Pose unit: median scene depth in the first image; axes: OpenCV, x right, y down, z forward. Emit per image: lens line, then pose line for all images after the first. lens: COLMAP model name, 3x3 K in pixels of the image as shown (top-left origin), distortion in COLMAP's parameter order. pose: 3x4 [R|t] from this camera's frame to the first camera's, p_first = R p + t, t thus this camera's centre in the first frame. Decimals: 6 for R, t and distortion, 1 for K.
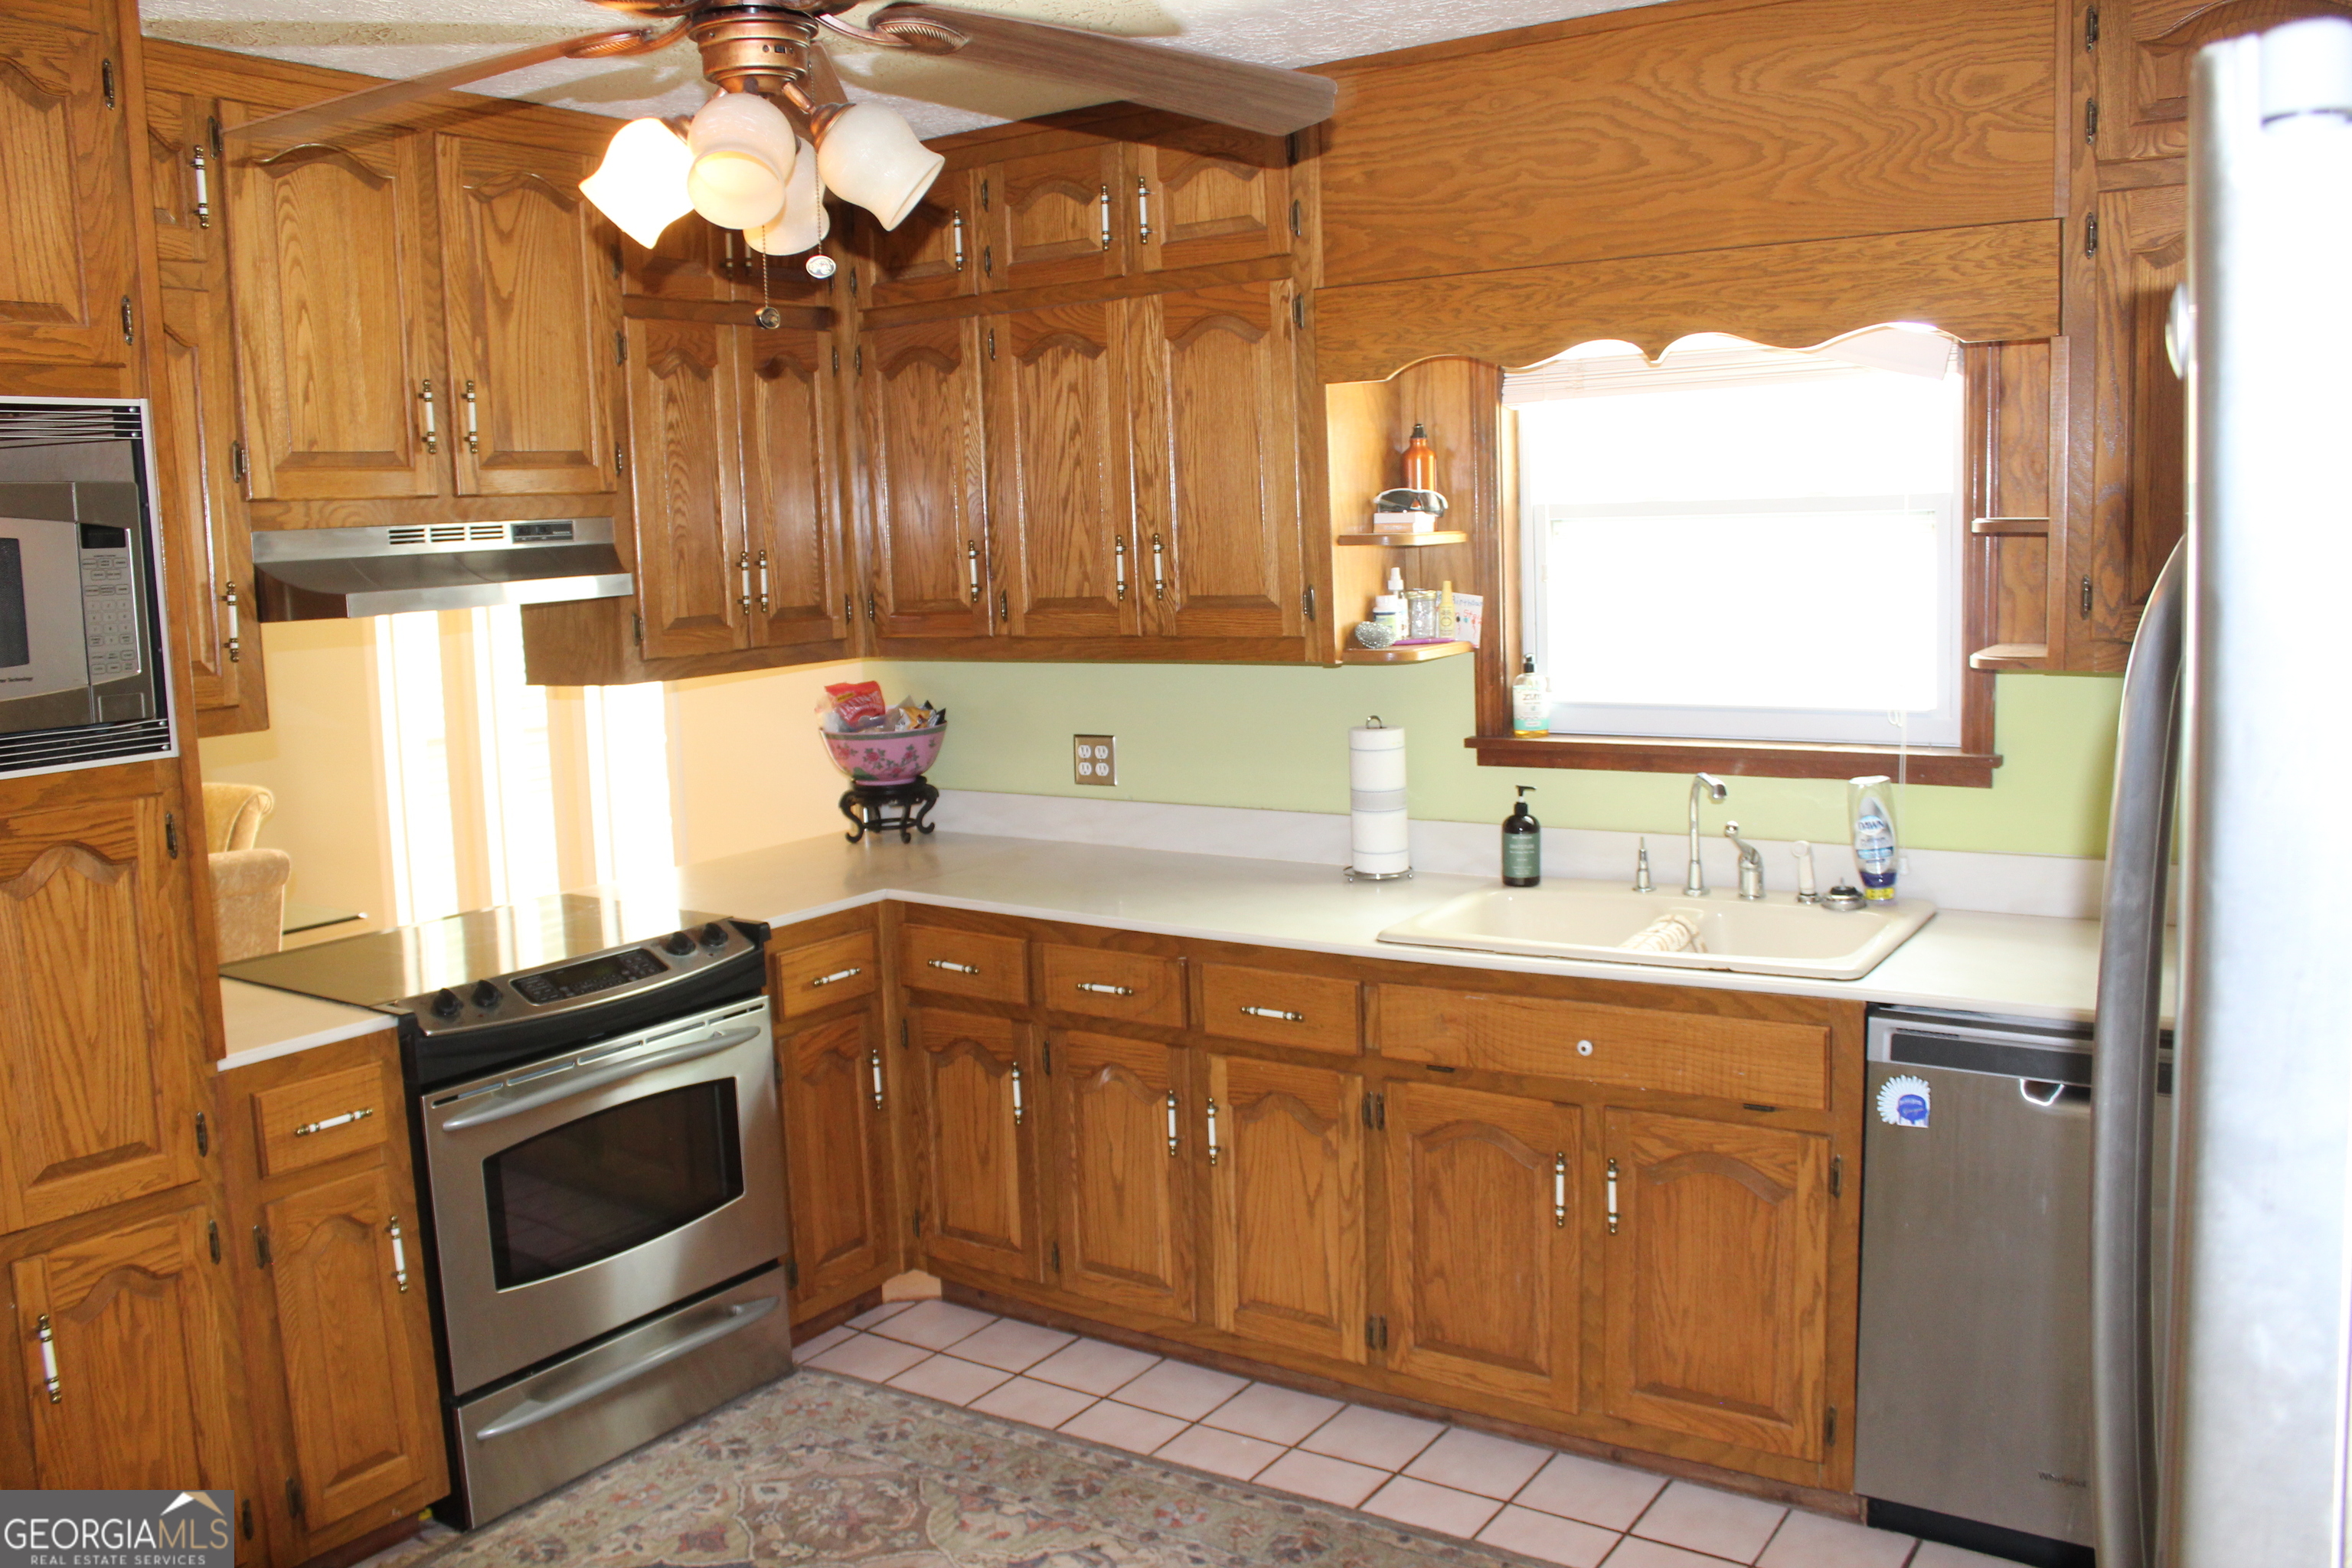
lens RADIAL K [[1946.0, 0, 1171.6], [0, 1946.0, 771.1], [0, 0, 1]] dist [-0.163487, 0.141640]
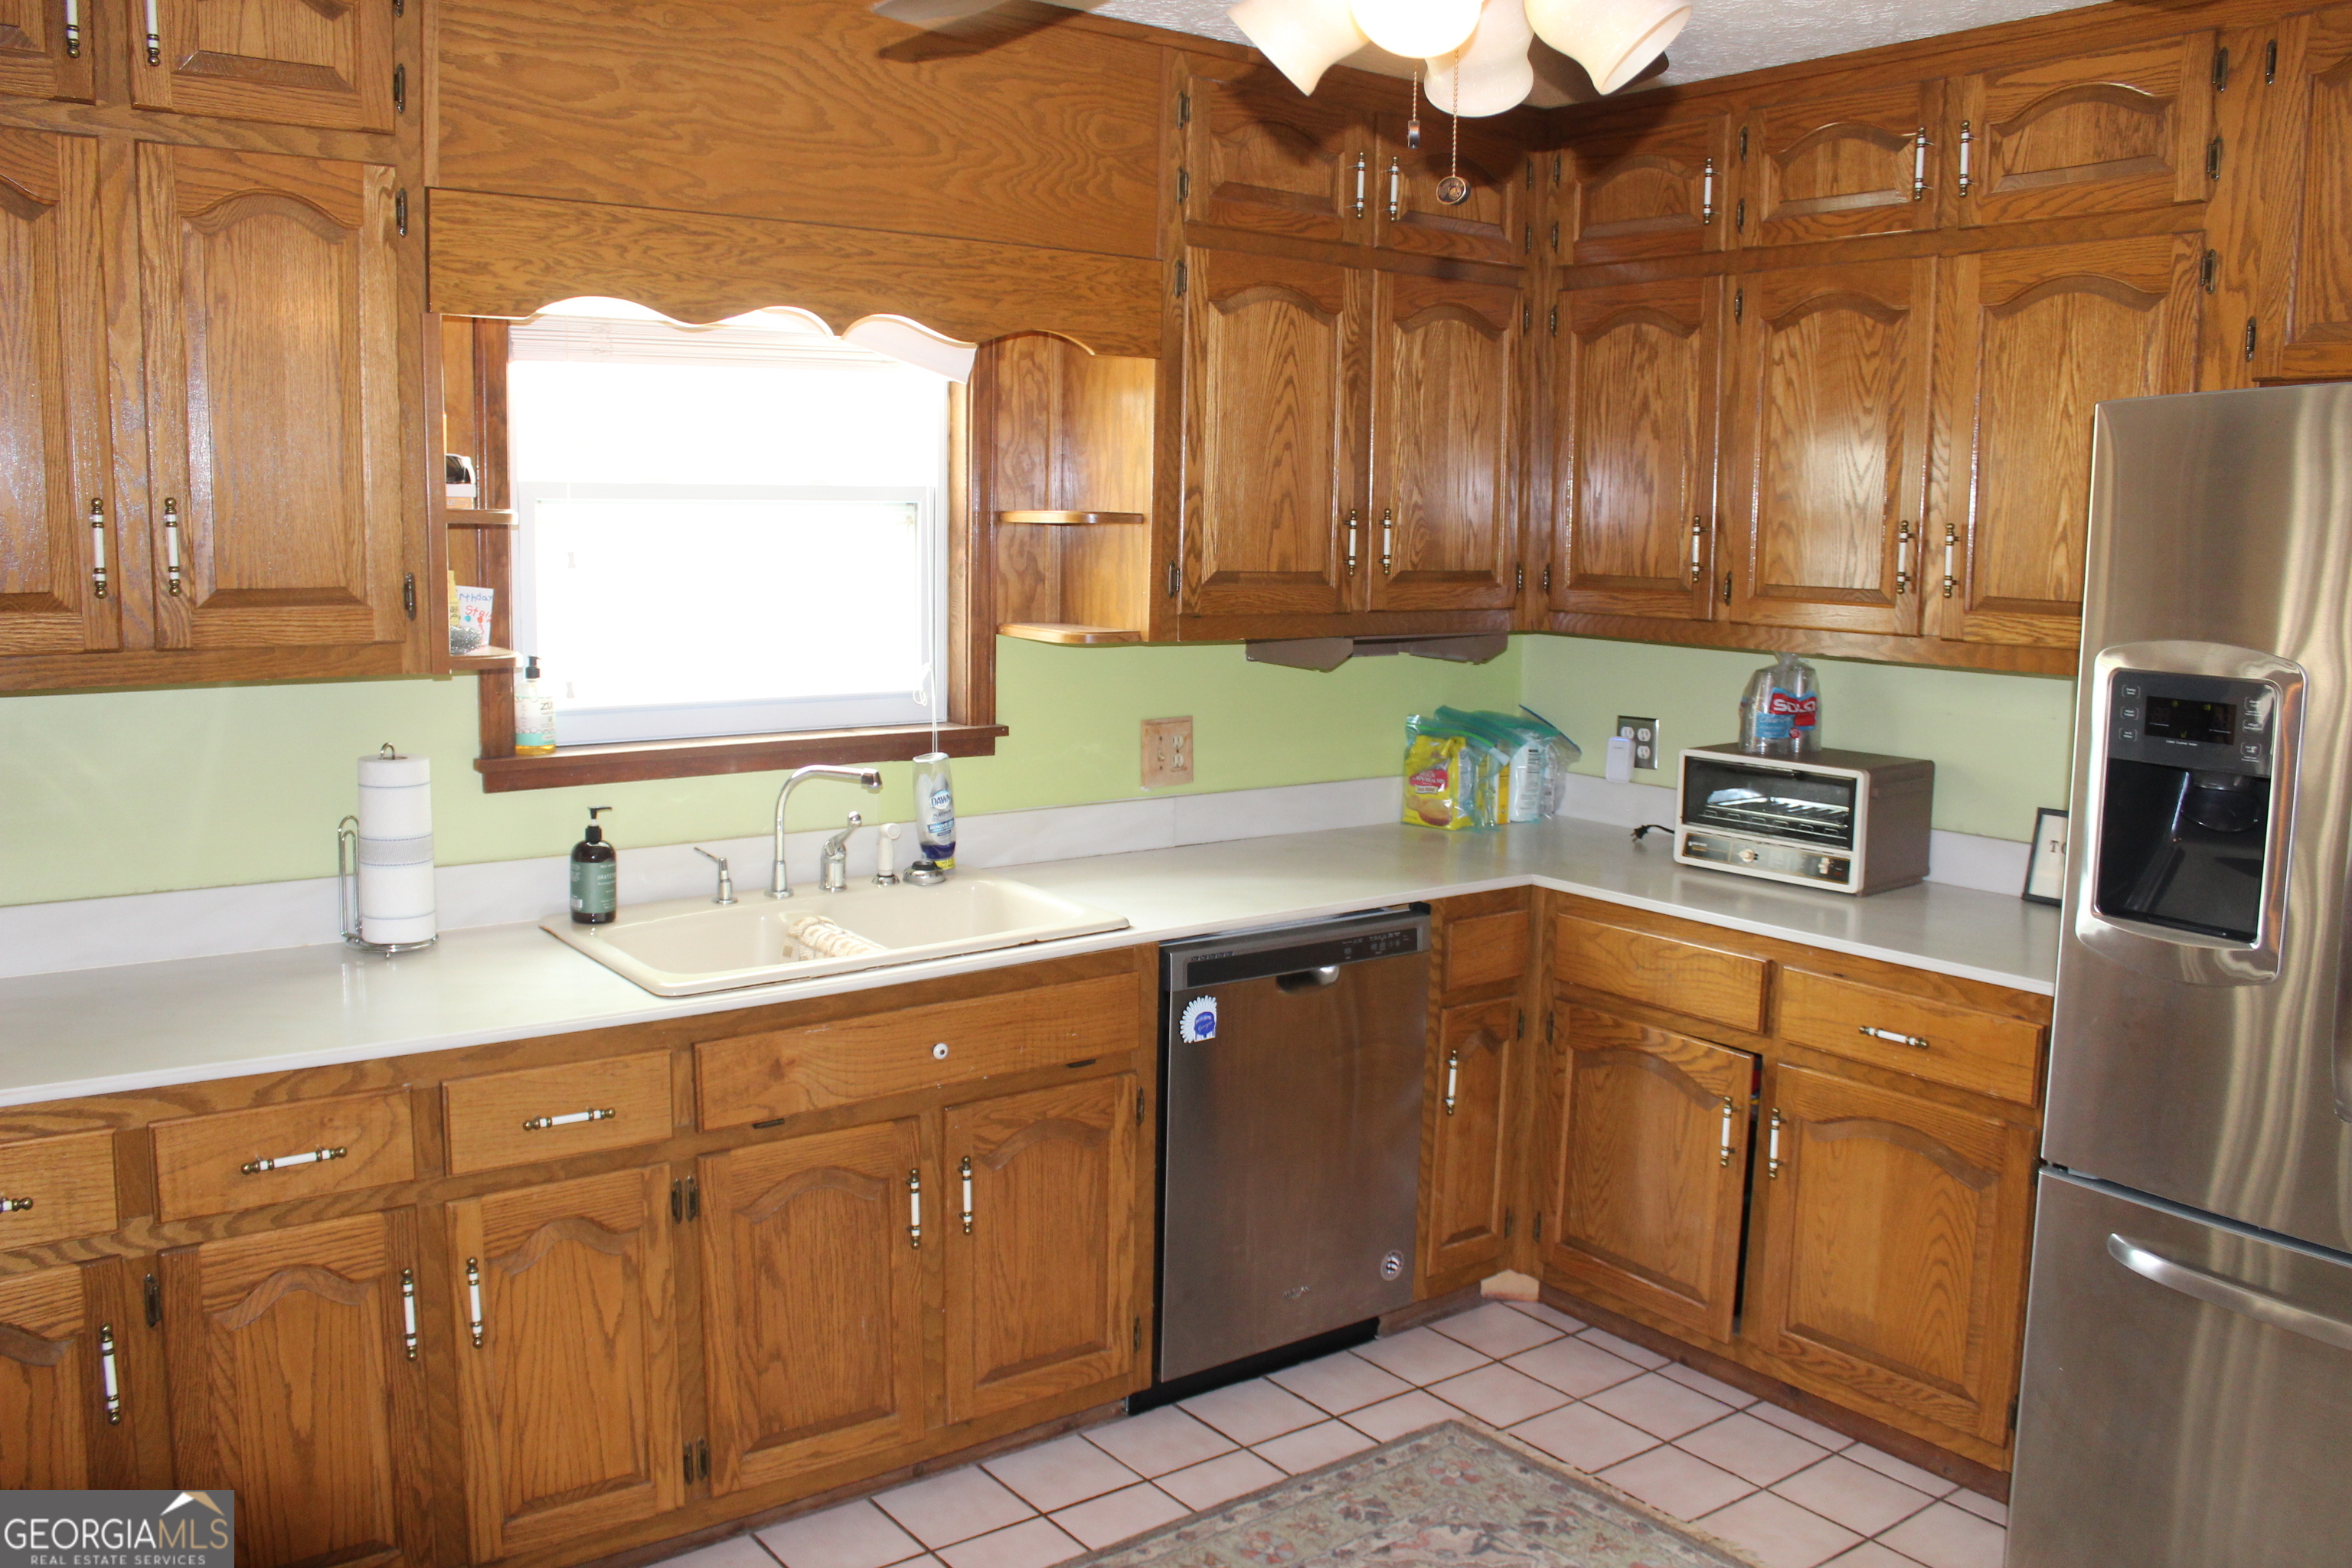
lens RADIAL K [[1946.0, 0, 1171.6], [0, 1946.0, 771.1], [0, 0, 1]] dist [-0.163487, 0.141640]
pose [[0.325775, -0.084560, 0.941658, -0.602317], [0.093262, 0.994009, 0.056996, -0.036641], [-0.940836, 0.069253, 0.331710, 0.527158]]
